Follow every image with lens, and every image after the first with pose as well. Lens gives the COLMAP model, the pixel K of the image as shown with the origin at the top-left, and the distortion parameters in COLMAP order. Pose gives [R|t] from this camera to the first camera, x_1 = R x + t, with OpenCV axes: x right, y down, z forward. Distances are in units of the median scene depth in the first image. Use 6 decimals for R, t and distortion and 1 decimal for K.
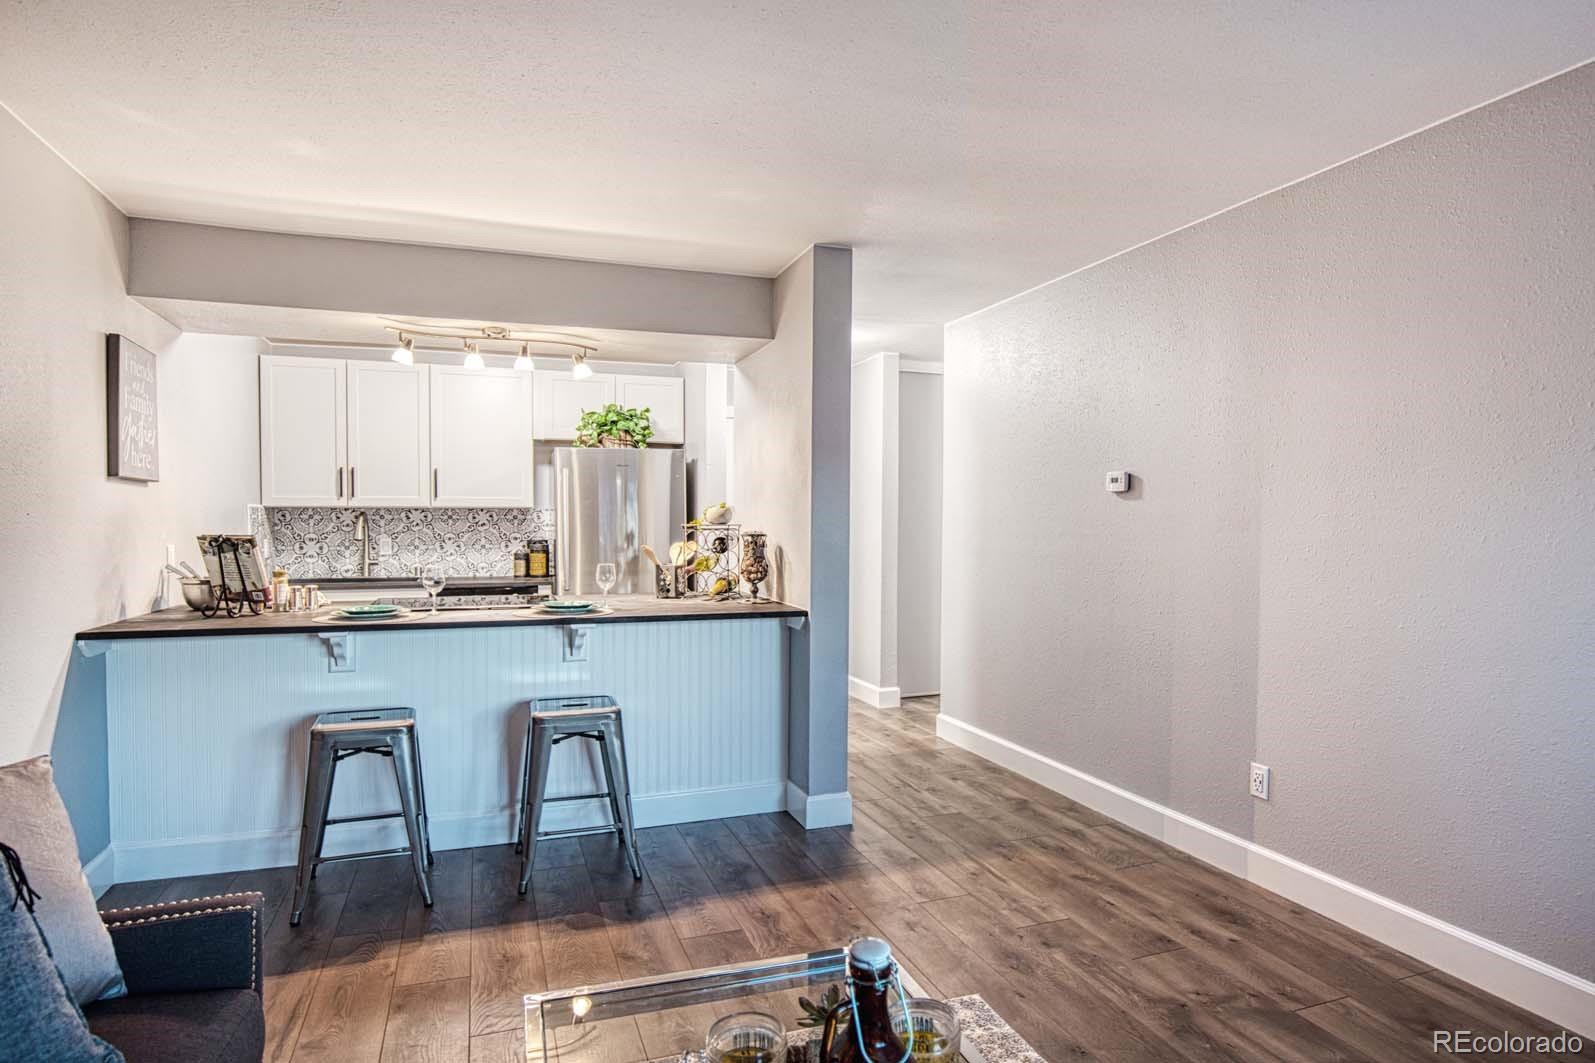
lens RADIAL K [[881.9, 0, 796.3], [0, 881.9, 531.8], [0, 0, 1]] dist [-0.002534, 0.004433]
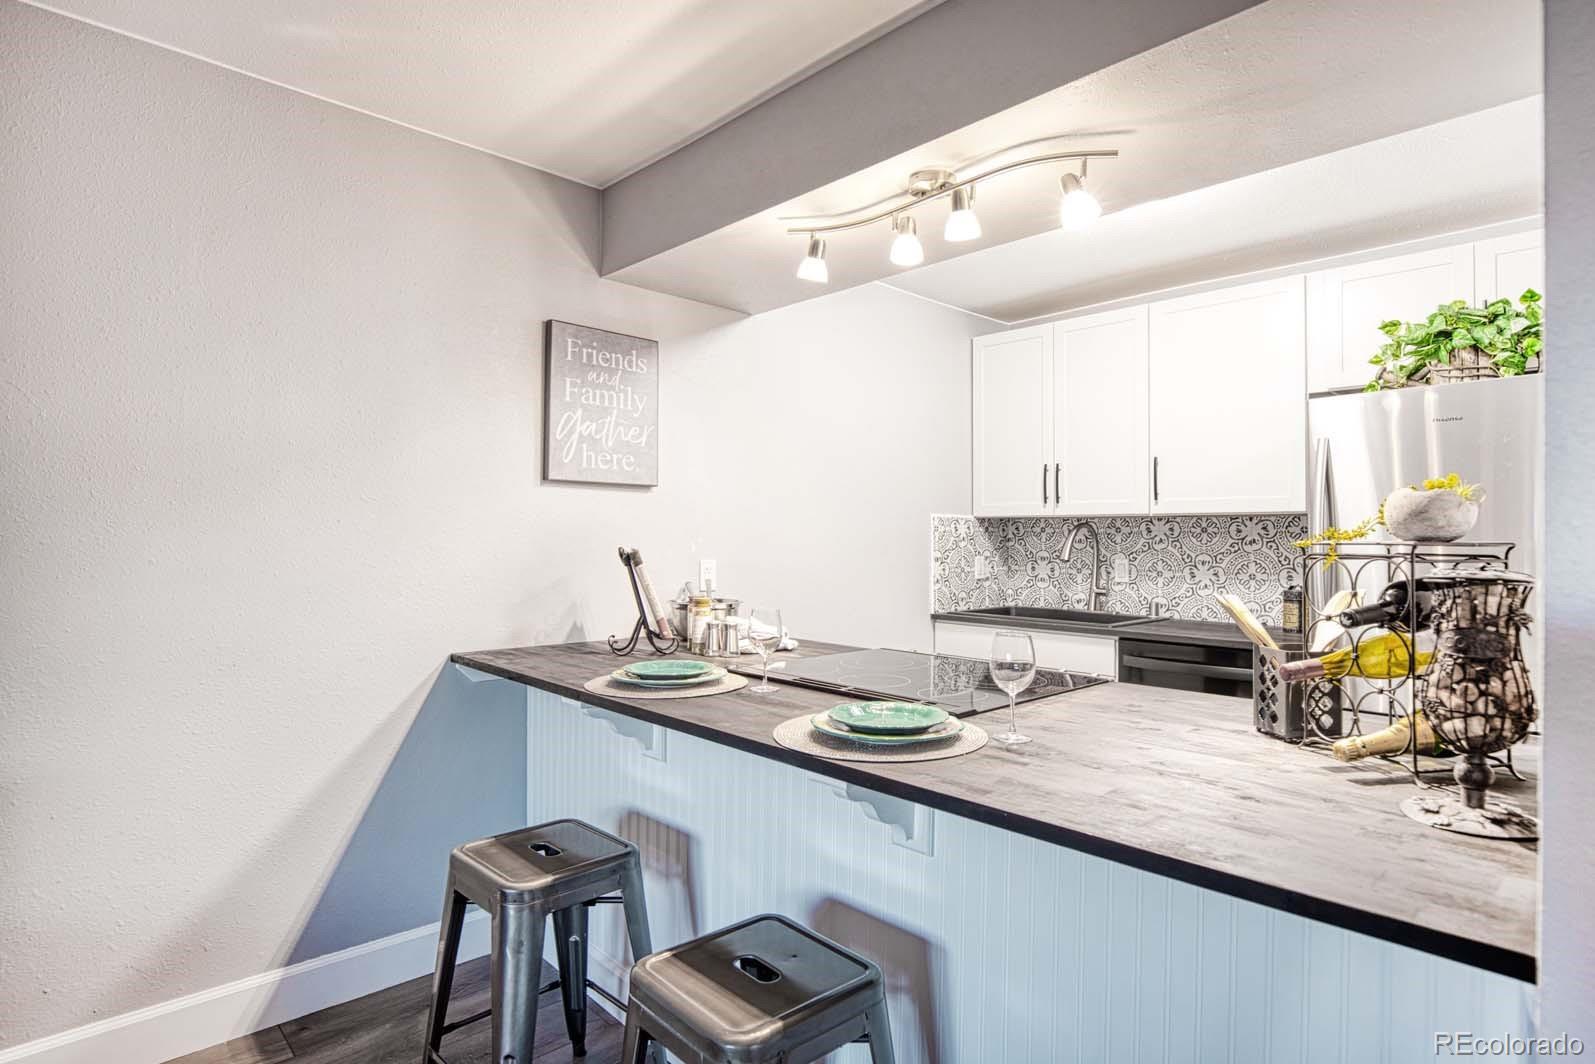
lens RADIAL K [[881.9, 0, 842.1], [0, 881.9, 517.4], [0, 0, 1]] dist [-0.002534, 0.004433]
pose [[0.445074, -0.016393, -0.895344, 0.080829], [-0.017315, 0.999488, -0.026907, -0.003819], [0.895326, 0.027479, 0.444562, 0.480159]]
